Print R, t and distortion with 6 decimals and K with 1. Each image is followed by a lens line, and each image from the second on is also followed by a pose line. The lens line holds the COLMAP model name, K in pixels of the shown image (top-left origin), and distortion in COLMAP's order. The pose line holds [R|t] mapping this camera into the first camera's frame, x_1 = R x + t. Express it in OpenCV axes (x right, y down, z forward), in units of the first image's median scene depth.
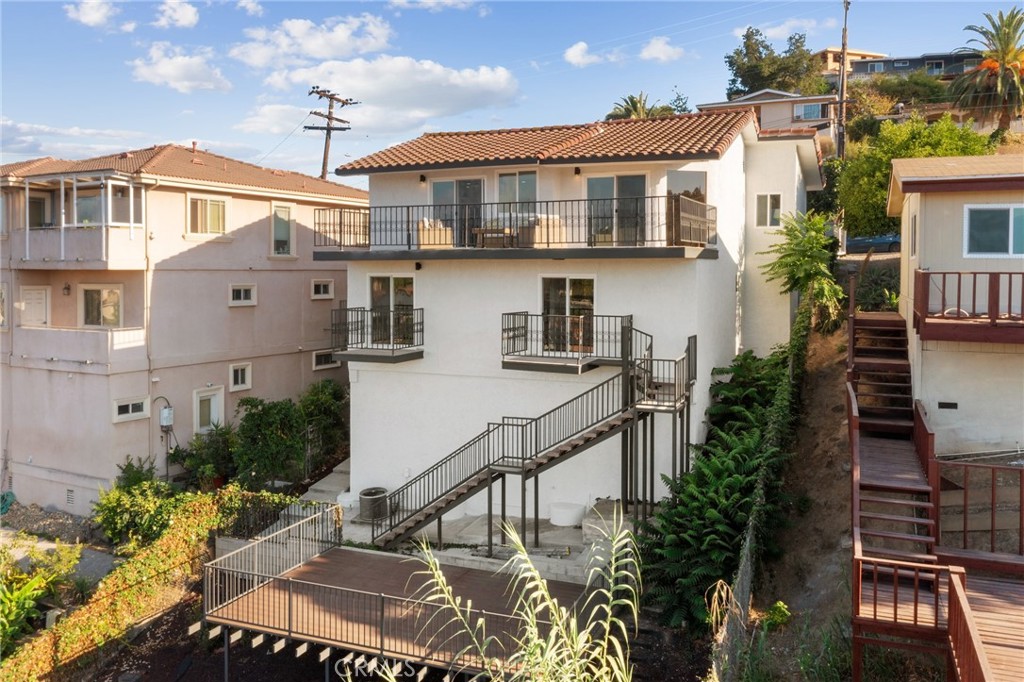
lens RADIAL K [[835.0, 0, 513.6], [0, 835.0, 334.4], [0, 0, 1]] dist [0.007176, -0.015624]
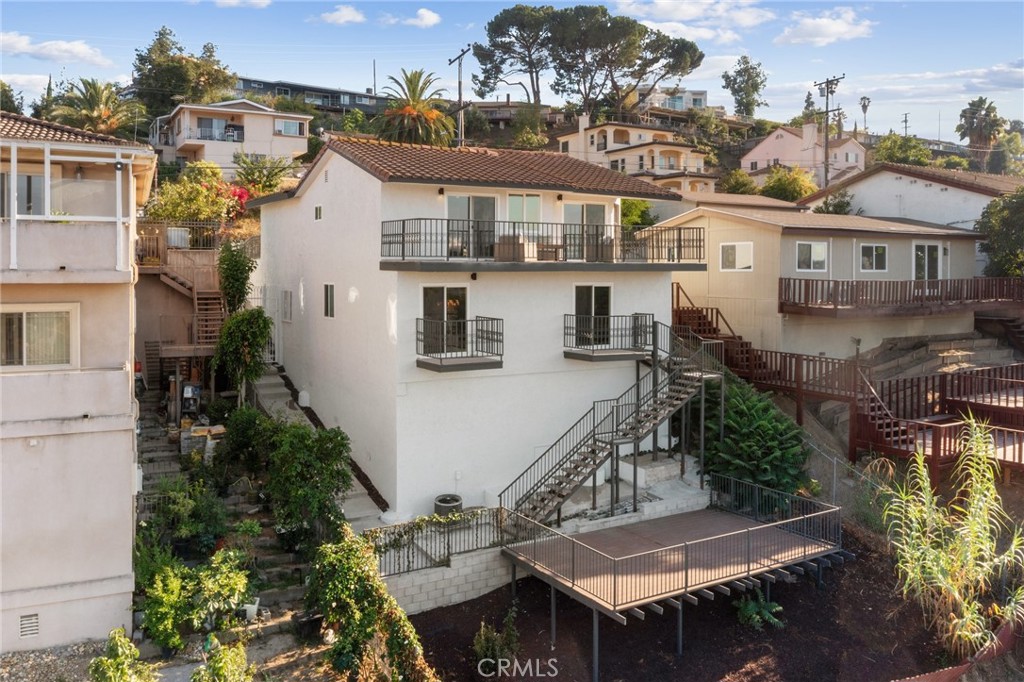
lens RADIAL K [[835.0, 0, 512.3], [0, 835.0, 330.6], [0, 0, 1]] dist [0.007176, -0.015624]
pose [[0.595144, -0.057636, 0.801550, -0.882820], [0.060664, 0.997801, 0.026705, -0.036456], [-0.801326, 0.032732, 0.597331, 0.310811]]
